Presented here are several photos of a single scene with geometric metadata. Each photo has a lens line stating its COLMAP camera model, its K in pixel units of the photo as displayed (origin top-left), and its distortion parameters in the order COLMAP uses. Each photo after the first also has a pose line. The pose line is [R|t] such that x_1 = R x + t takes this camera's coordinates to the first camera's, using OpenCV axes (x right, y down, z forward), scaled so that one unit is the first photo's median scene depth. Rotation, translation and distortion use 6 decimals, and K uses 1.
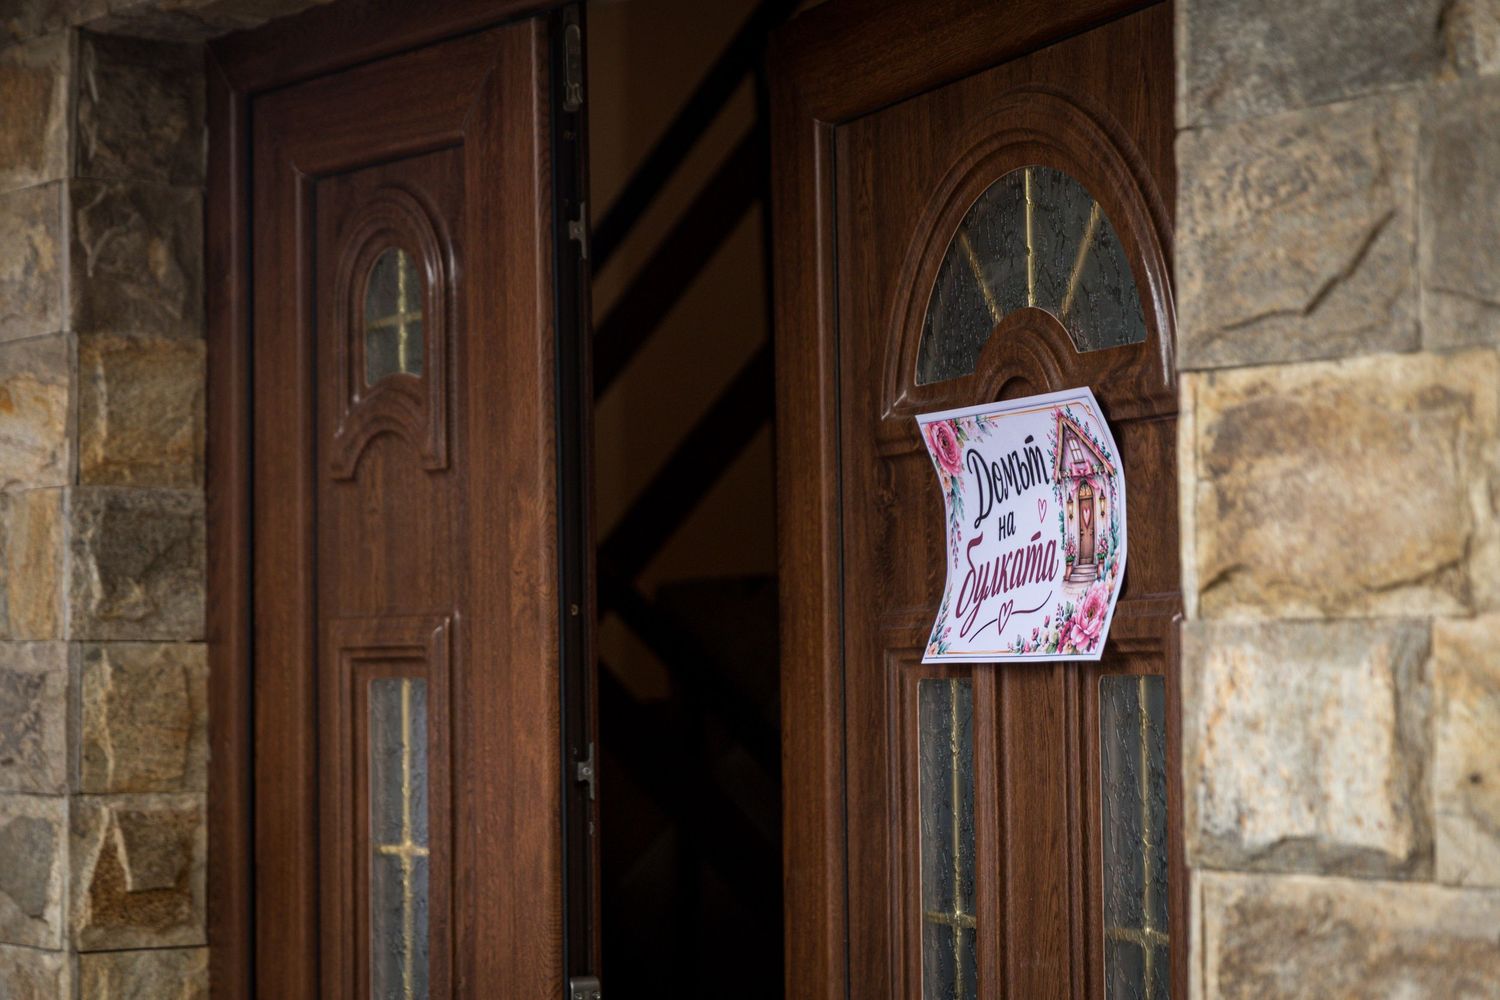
lens RADIAL K [[3023.6, 0, 750.3], [0, 3023.6, 500.5], [0, 0, 1]] dist [-0.014748, 0.000000]
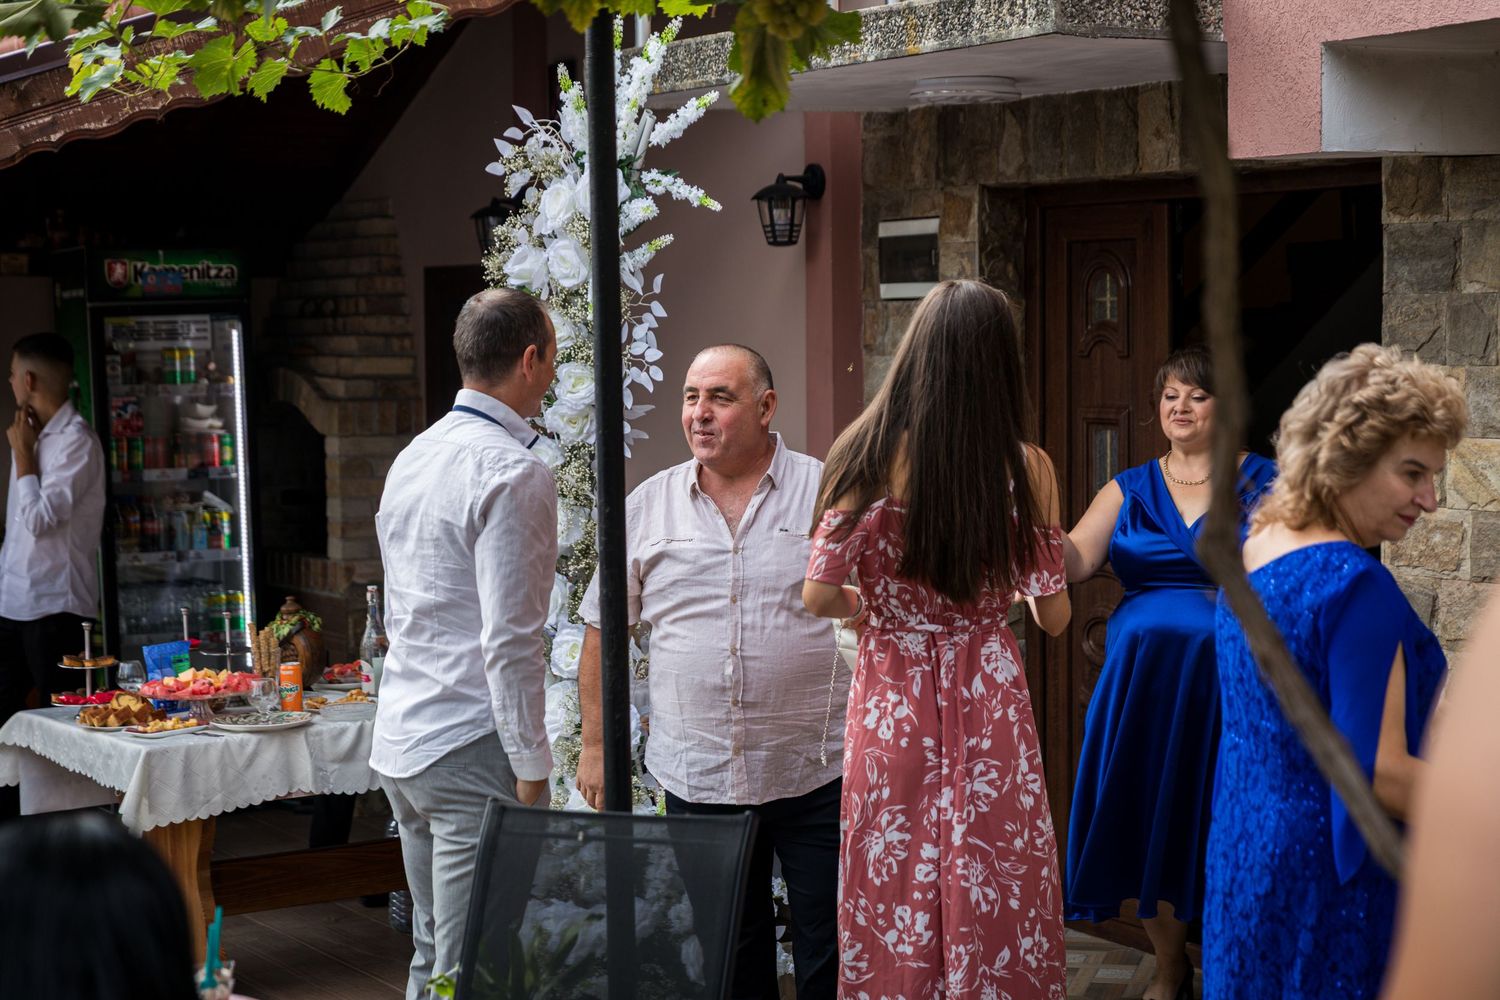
lens RADIAL K [[3023.6, 0, 750.3], [0, 3023.6, 499.8], [0, 0, 1]] dist [-0.014748, 0.000000]
pose [[0.994740, 0.010420, -0.101905, -0.156125], [0.002373, 0.992202, 0.124615, -0.220824], [0.102409, -0.124201, 0.986958, -1.746829]]
